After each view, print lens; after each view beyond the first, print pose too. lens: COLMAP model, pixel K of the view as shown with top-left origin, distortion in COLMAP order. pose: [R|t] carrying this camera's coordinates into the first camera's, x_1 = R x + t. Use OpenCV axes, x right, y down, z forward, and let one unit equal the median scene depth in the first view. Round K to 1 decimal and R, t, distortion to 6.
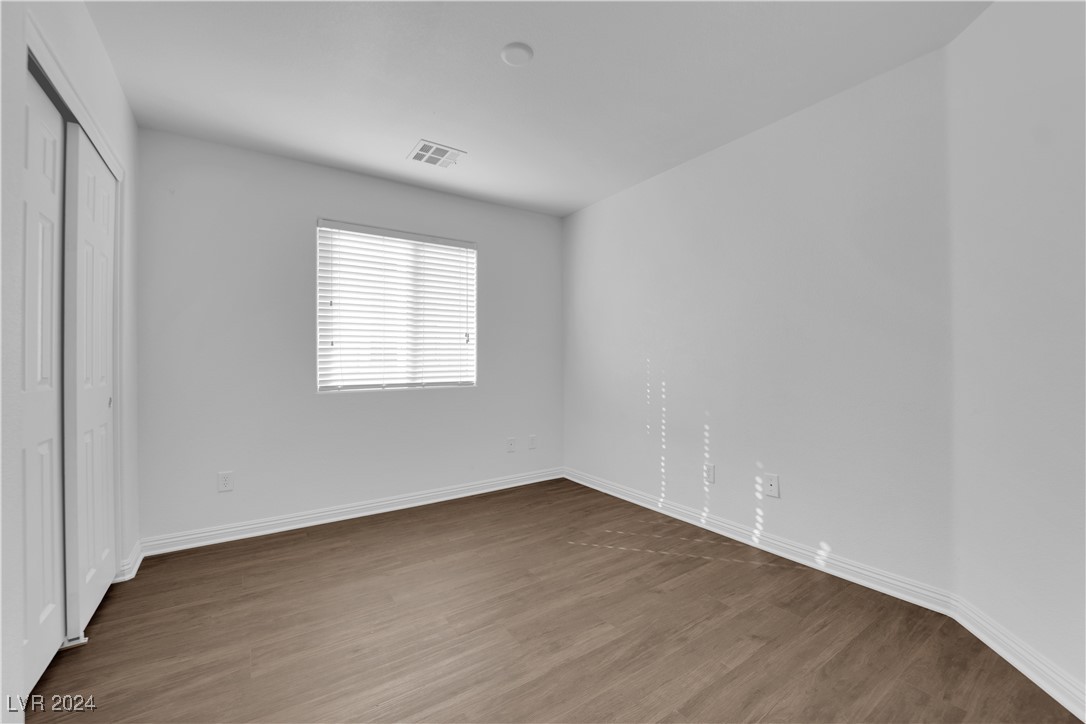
lens RADIAL K [[434.6, 0, 543.8], [0, 434.6, 359.1], [0, 0, 1]] dist [-0.010428, -0.003638]
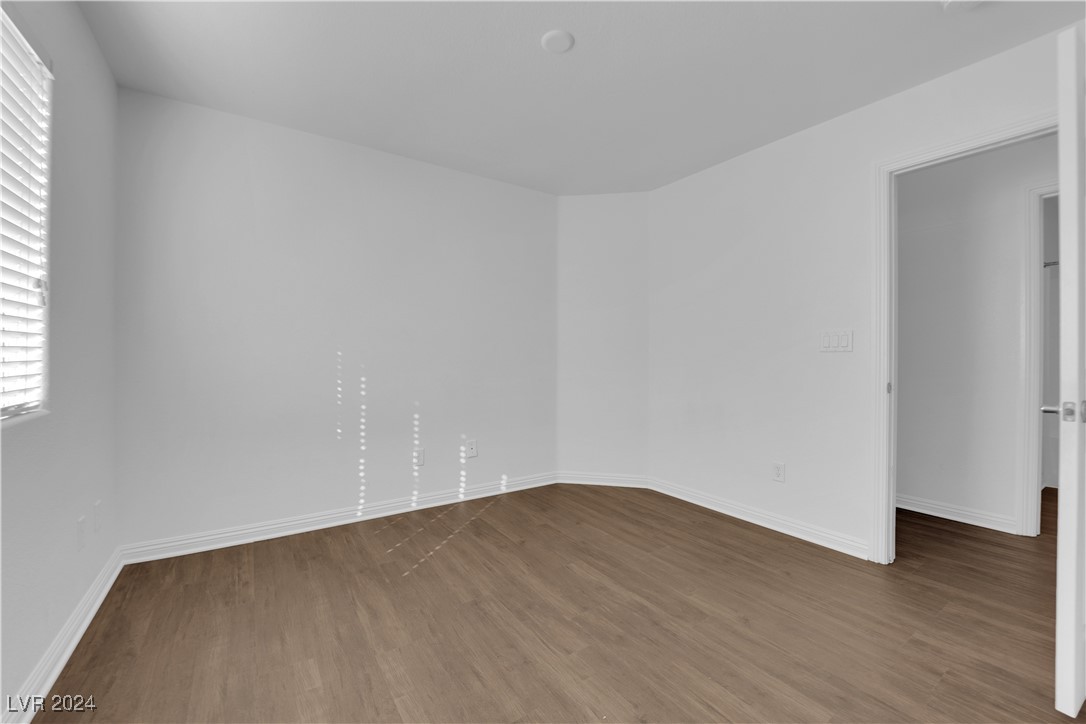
lens RADIAL K [[434.6, 0, 540.2], [0, 434.6, 365.1], [0, 0, 1]] dist [-0.010428, -0.003638]
pose [[0.008261, -0.017178, 0.999818, -0.696419], [-0.009377, 0.999807, 0.017255, 0.008537], [-0.999922, -0.009518, 0.008098, 0.685136]]
